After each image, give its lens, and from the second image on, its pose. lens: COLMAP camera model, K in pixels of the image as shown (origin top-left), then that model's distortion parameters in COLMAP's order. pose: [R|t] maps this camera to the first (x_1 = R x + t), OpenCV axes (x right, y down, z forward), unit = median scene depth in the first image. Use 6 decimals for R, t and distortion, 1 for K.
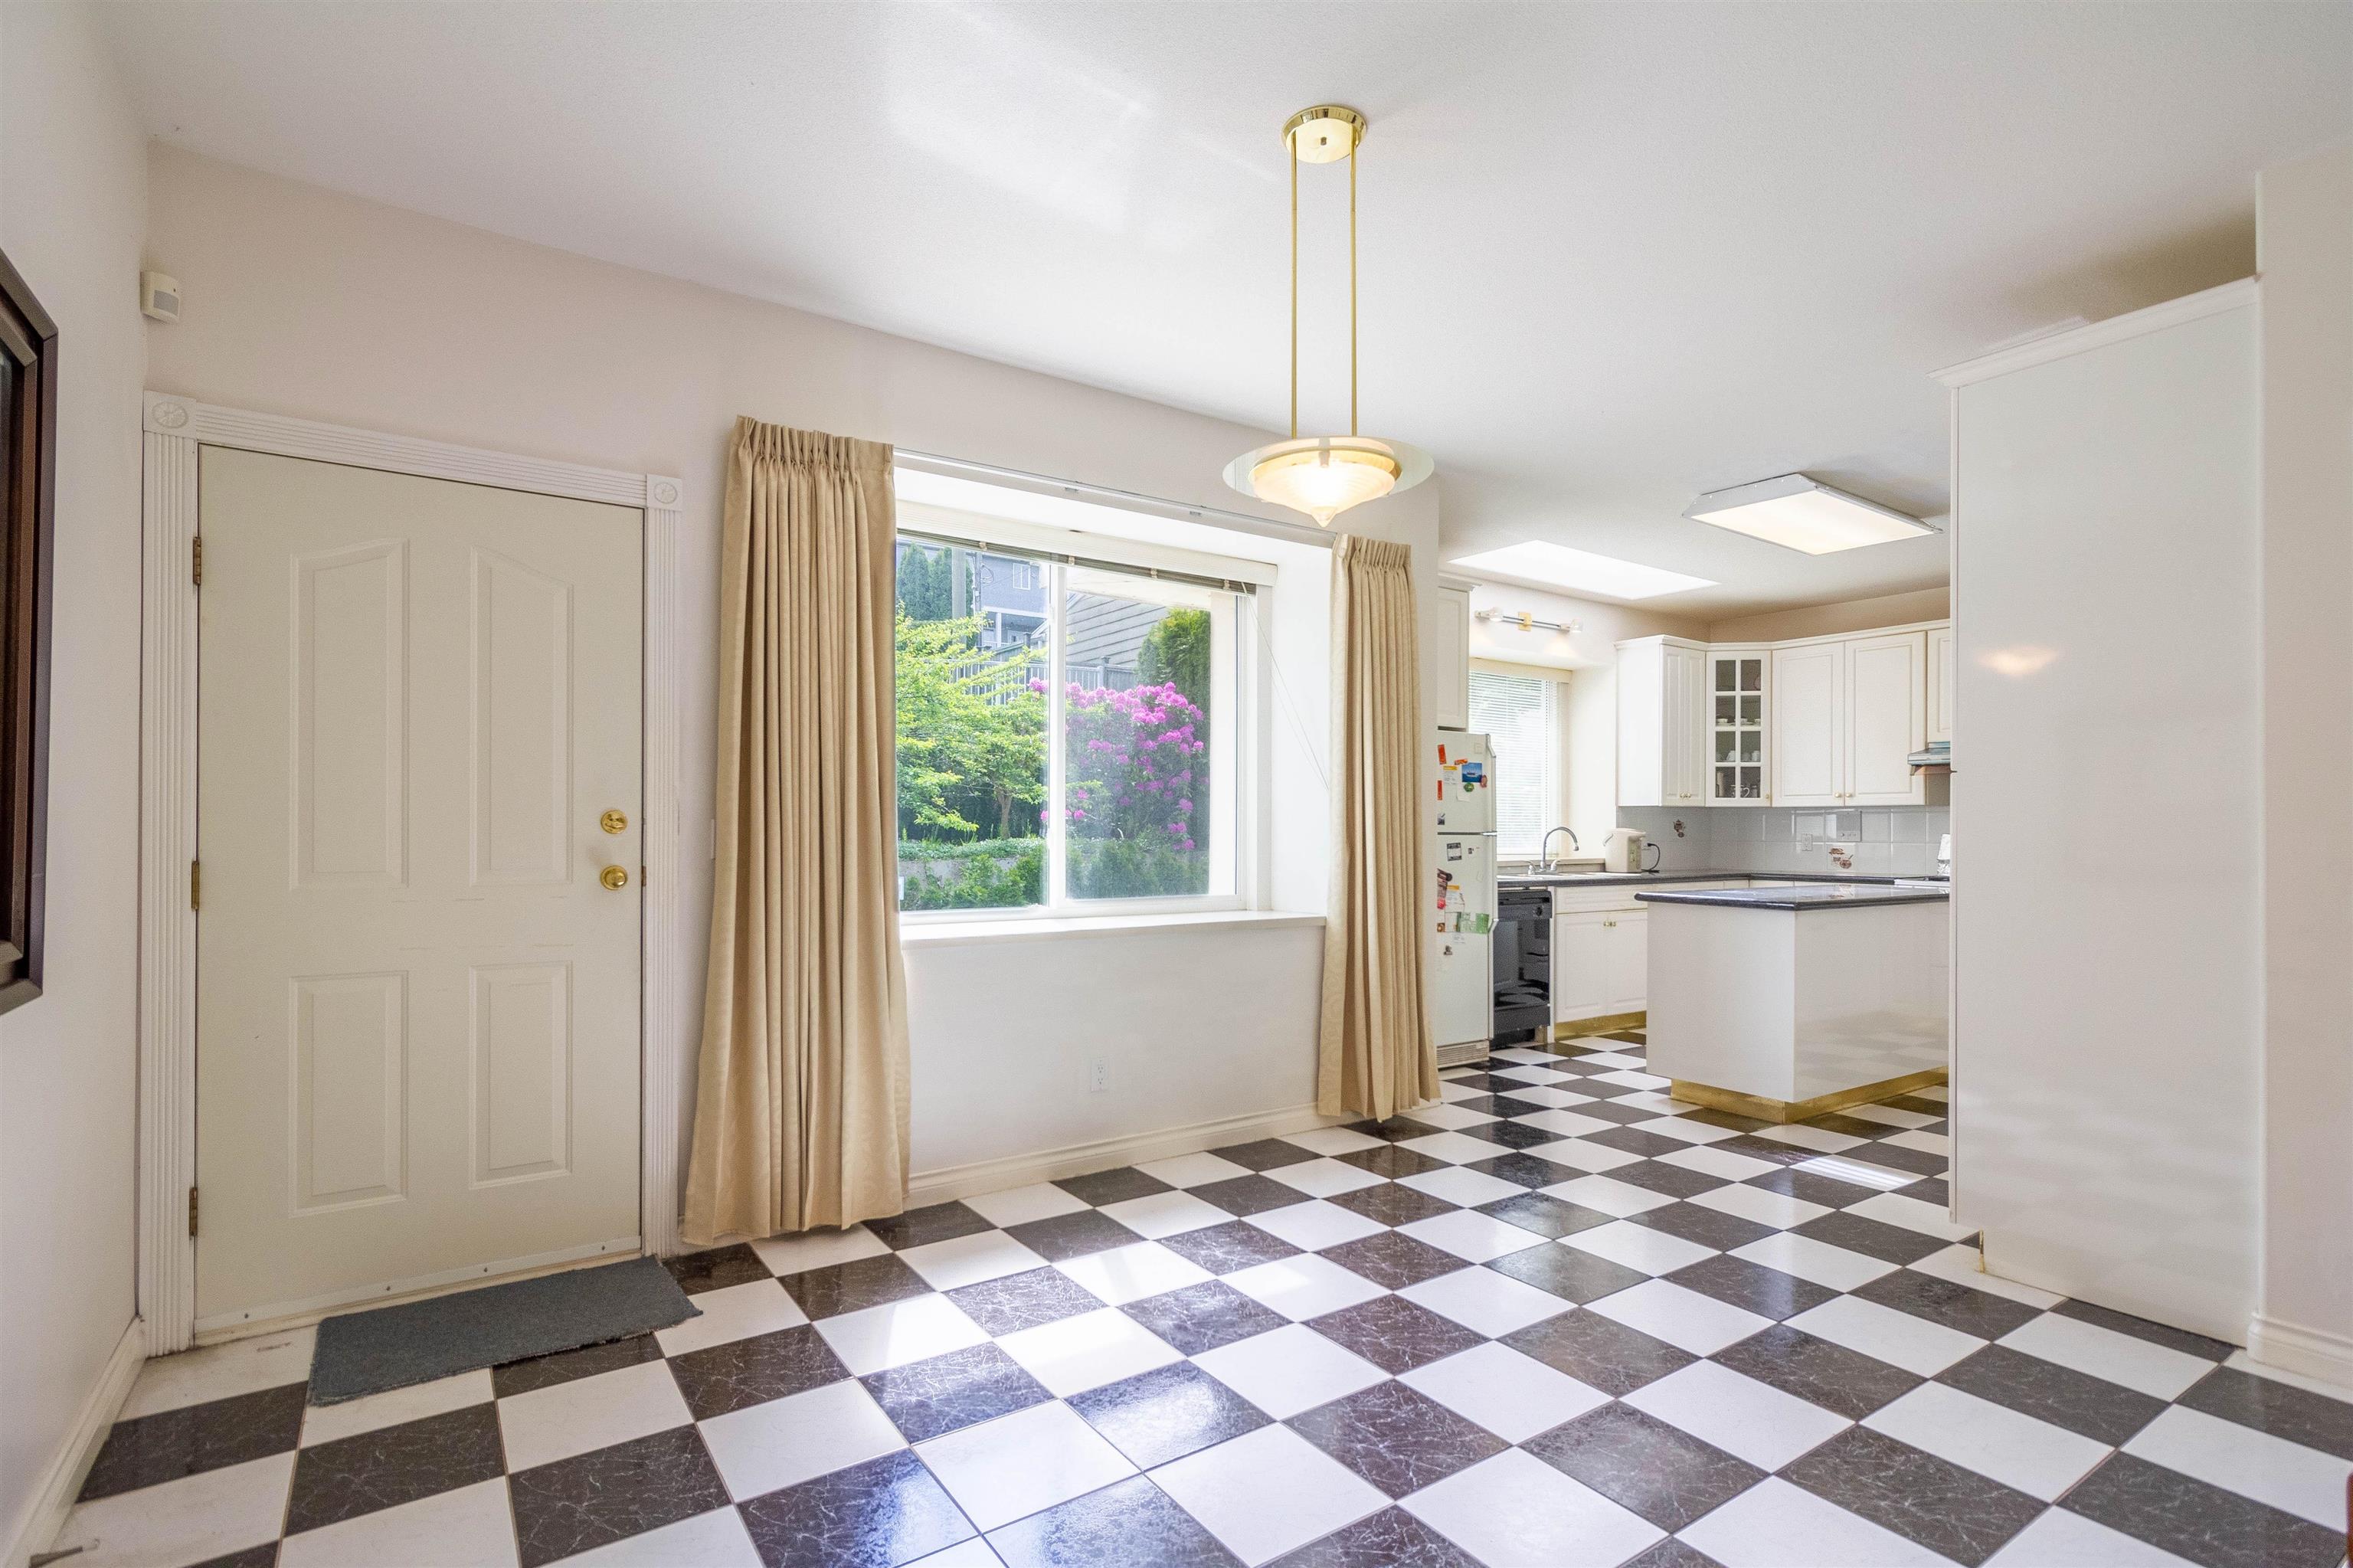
lens RADIAL K [[1107.8, 0, 1147.8], [0, 1107.8, 832.5], [0, 0, 1]] dist [-0.003726, -0.000231]
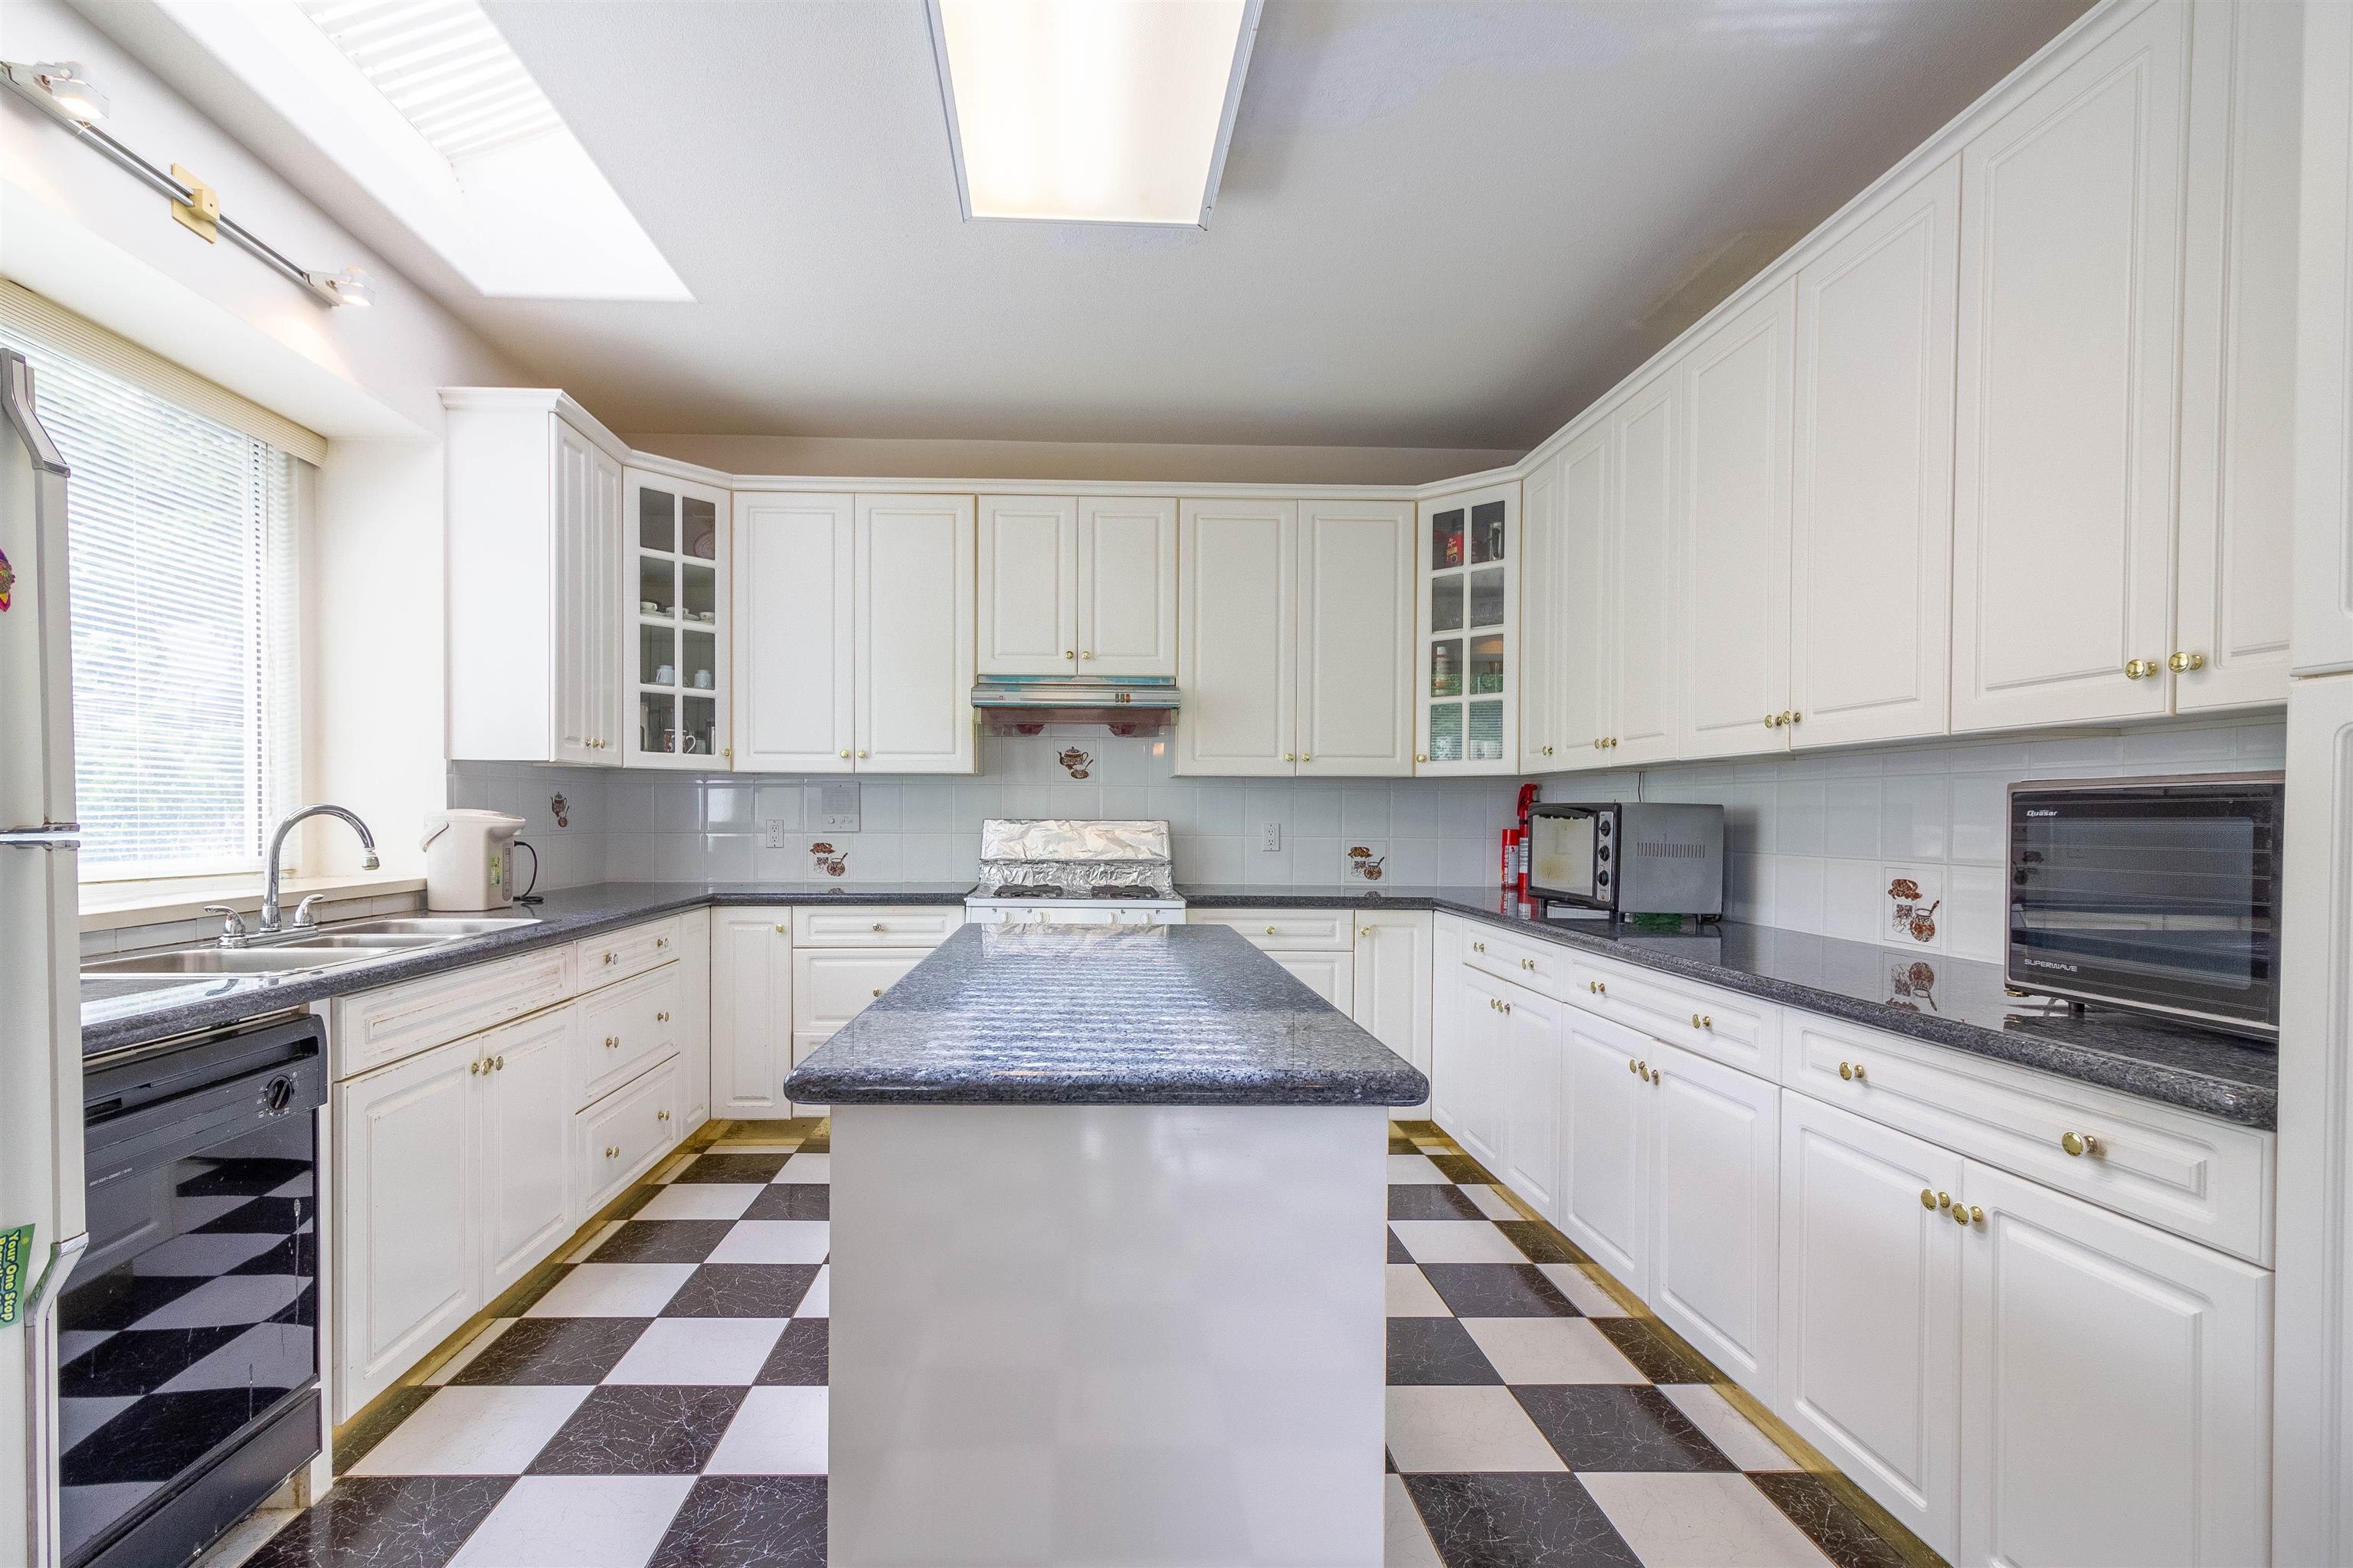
lens RADIAL K [[1107.8, 0, 1100.8], [0, 1107.8, 838.7], [0, 0, 1]] dist [-0.003726, -0.000231]
pose [[0.522221, -0.020495, 0.852564, 0.179981], [0.000022, 0.999711, 0.024019, -0.002660], [-0.852810, -0.012524, 0.522071, 0.542856]]
